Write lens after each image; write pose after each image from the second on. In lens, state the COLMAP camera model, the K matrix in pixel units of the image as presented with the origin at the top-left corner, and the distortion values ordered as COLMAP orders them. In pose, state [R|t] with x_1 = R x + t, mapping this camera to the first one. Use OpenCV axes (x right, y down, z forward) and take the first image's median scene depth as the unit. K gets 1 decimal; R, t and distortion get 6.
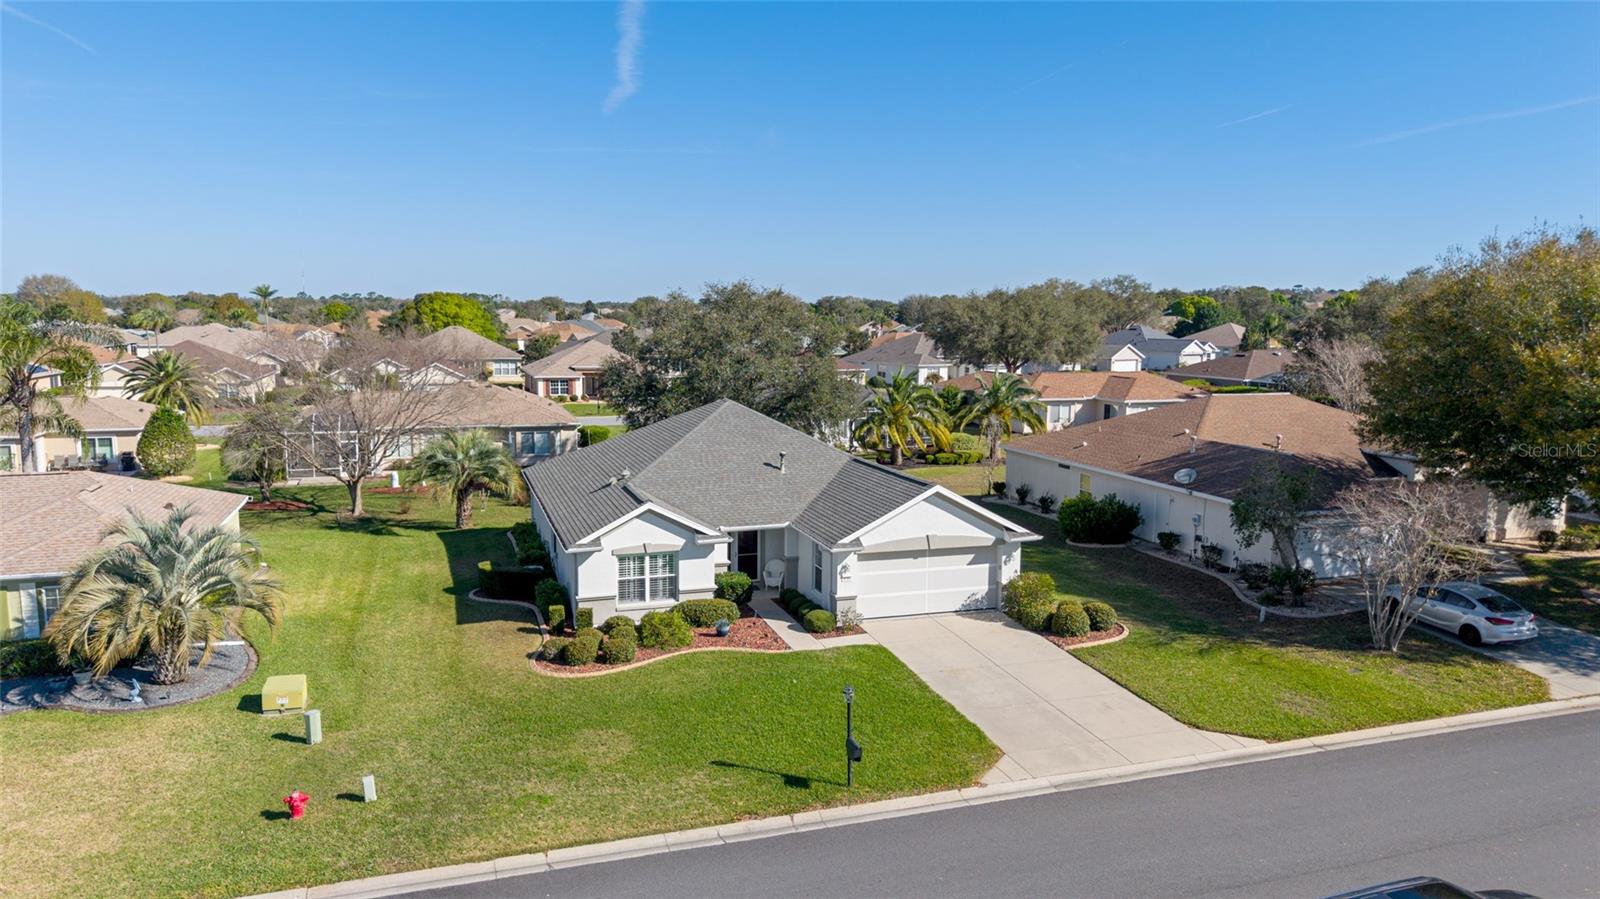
lens RADIAL K [[1084.8, 0, 806.6], [0, 1084.8, 444.3], [0, 0, 1]] dist [0.038631, -0.050435]
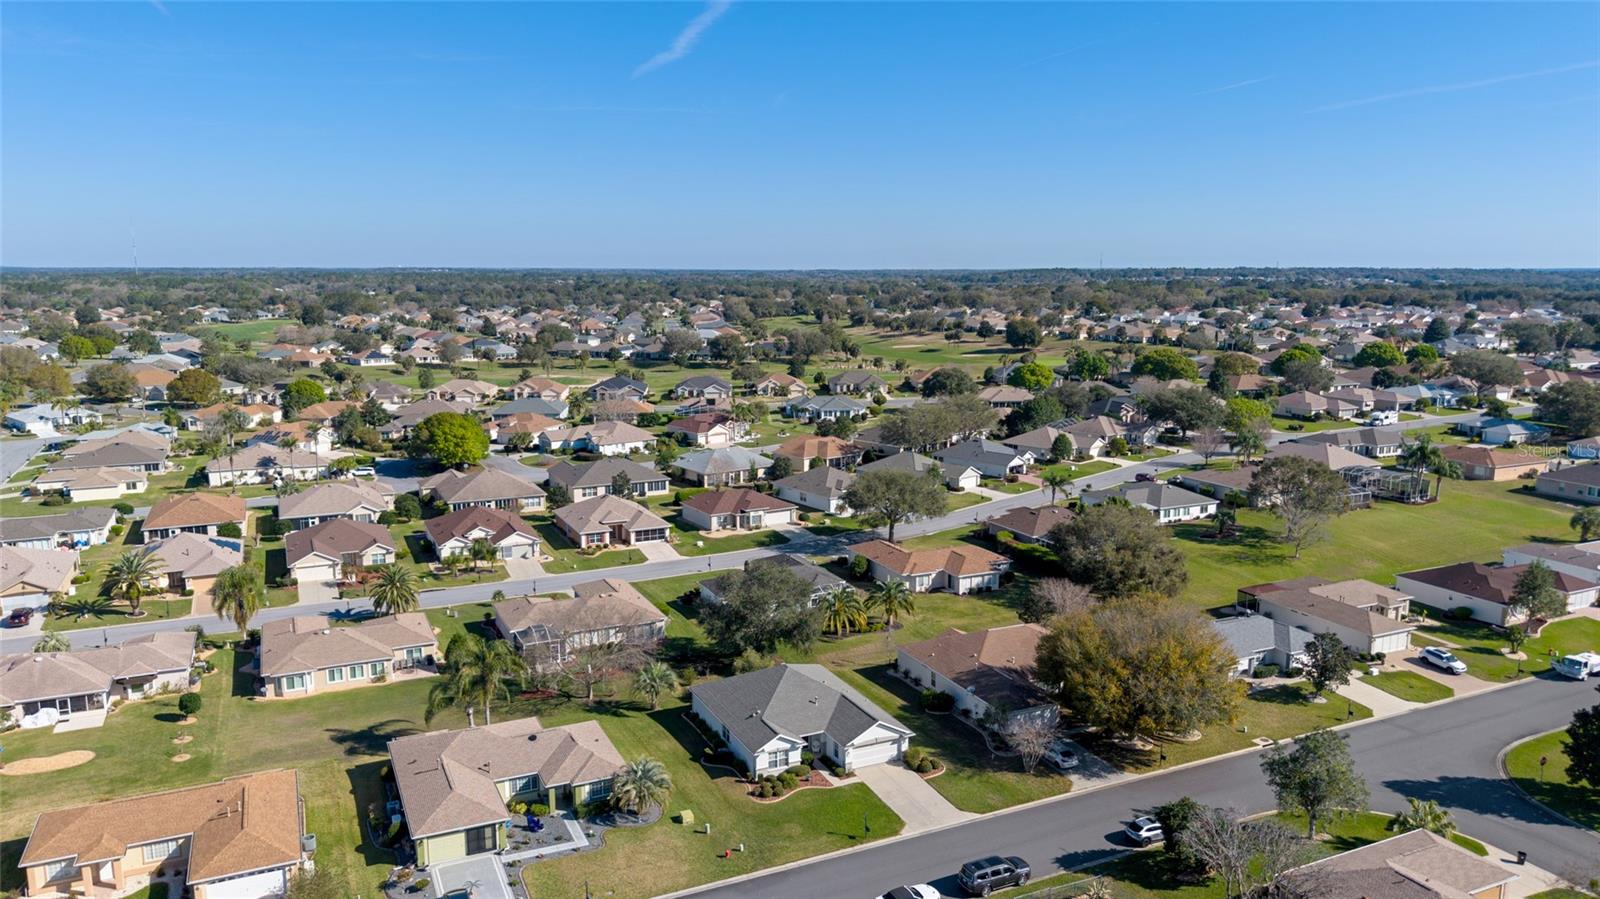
lens RADIAL K [[1105.4, 0, 806.5], [0, 1105.4, 457.0], [0, 0, 1]] dist [0.038966, -0.050053]
pose [[0.992954, -0.027417, 0.115283, -0.387601], [0.021628, 0.998456, 0.051167, -0.812650], [-0.116508, -0.048313, 0.992014, -1.836656]]
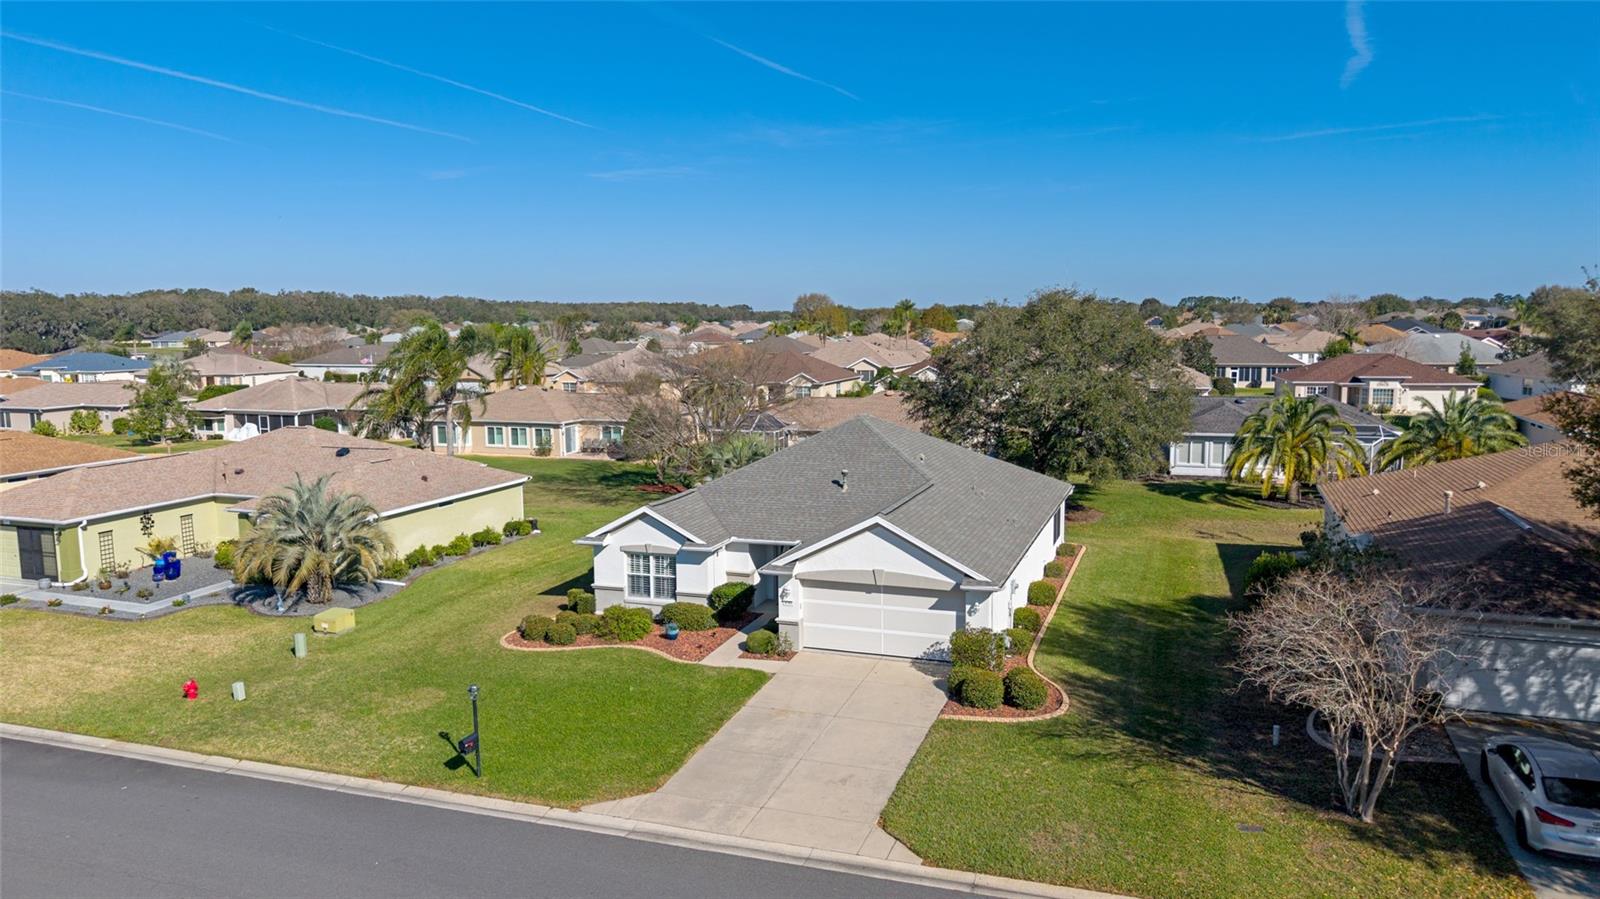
lens RADIAL K [[1105.4, 0, 806.5], [0, 1105.4, 457.0], [0, 0, 1]] dist [0.038966, -0.050053]
pose [[0.787526, 0.062171, -0.613137, 0.648293], [-0.058943, 0.997936, 0.025480, -0.032555], [0.613456, 0.016074, 0.789565, 0.226694]]
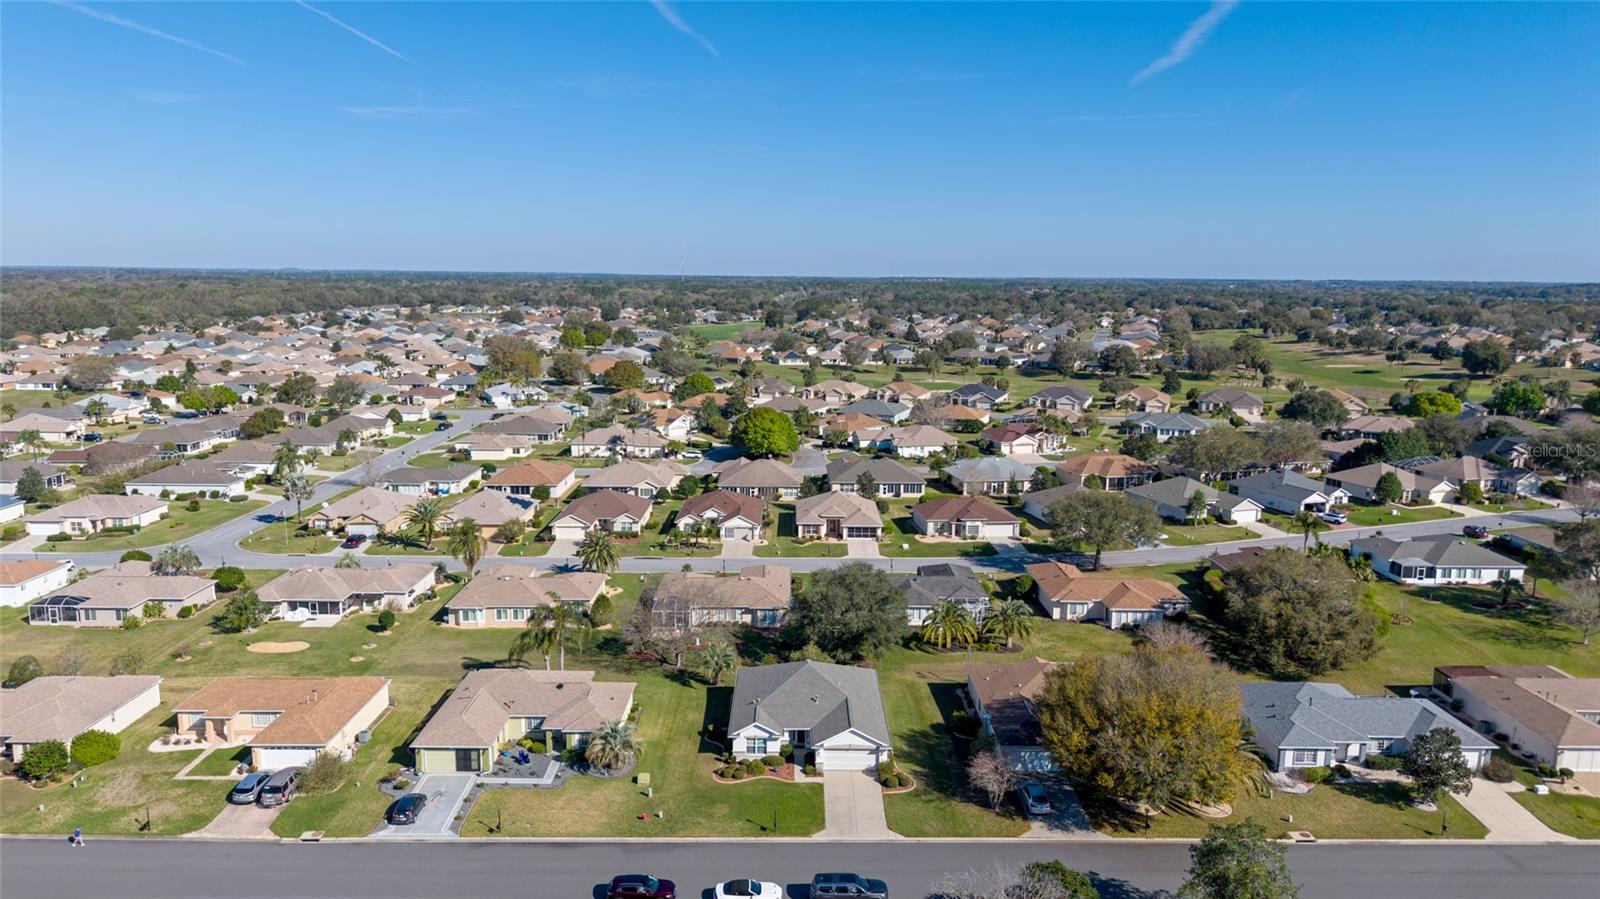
lens RADIAL K [[1085.1, 0, 807.2], [0, 1085.1, 471.8], [0, 0, 1]] dist [0.040470, -0.054488]
pose [[0.950066, 0.055799, -0.307020, 0.857635], [-0.038376, 0.997307, 0.062500, -0.817786], [0.309681, -0.047597, 0.949649, -1.741649]]
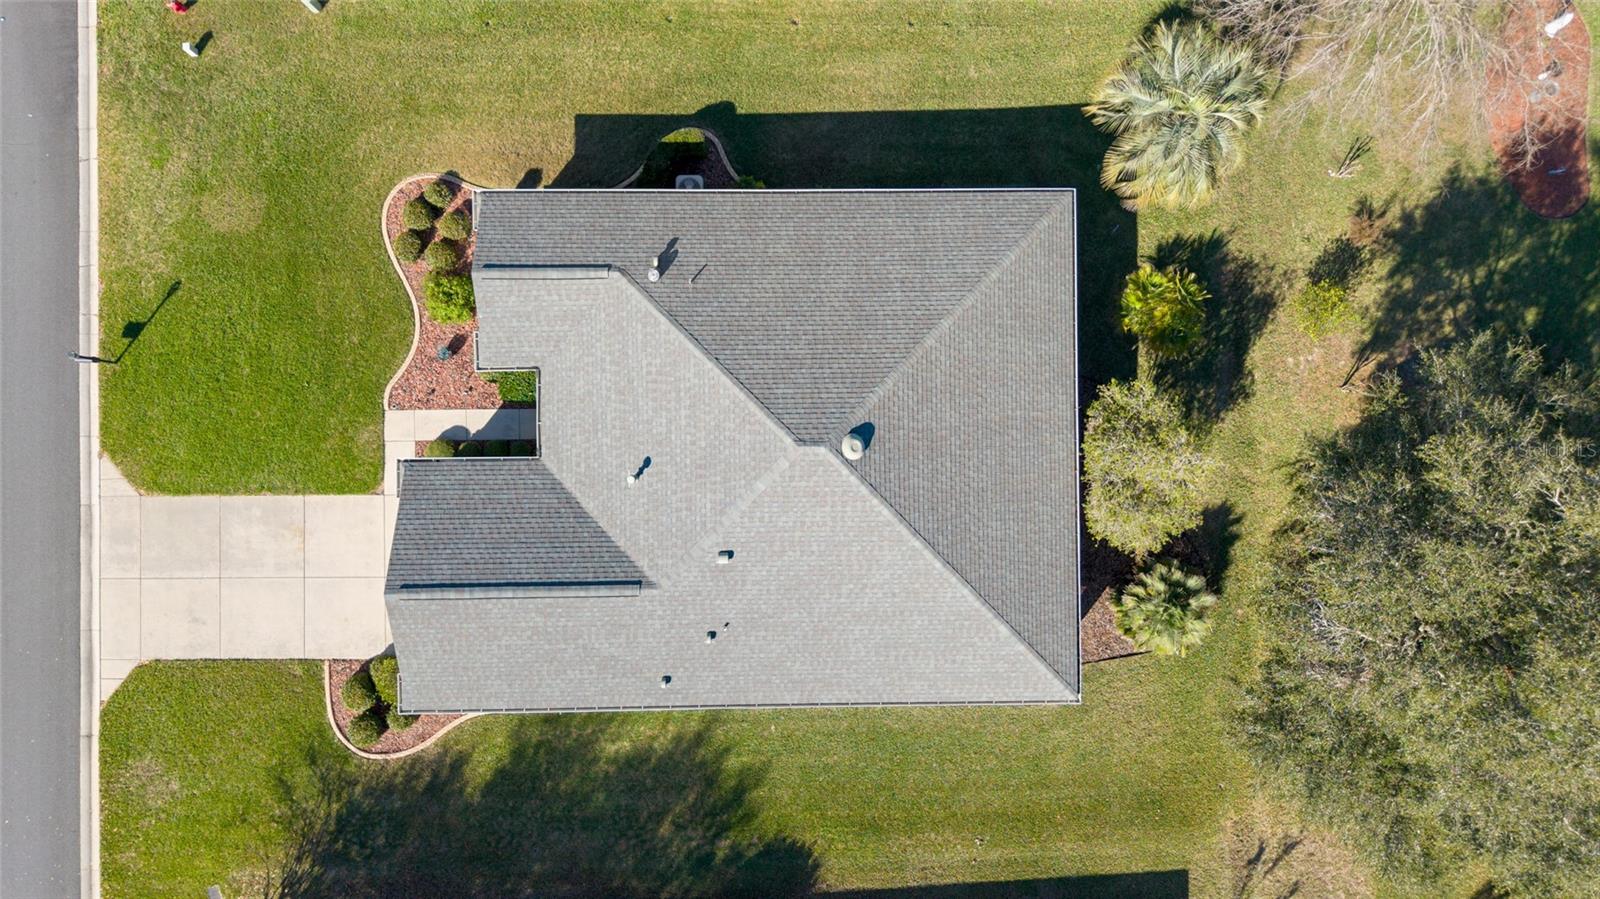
lens RADIAL K [[1105.4, 0, 806.5], [0, 1105.4, 457.0], [0, 0, 1]] dist [0.038966, -0.050053]
pose [[-0.311103, 0.950076, -0.023878, -0.064123], [-0.134631, -0.019186, 0.990710, -0.885087], [0.940792, 0.311427, 0.133879, 1.173129]]
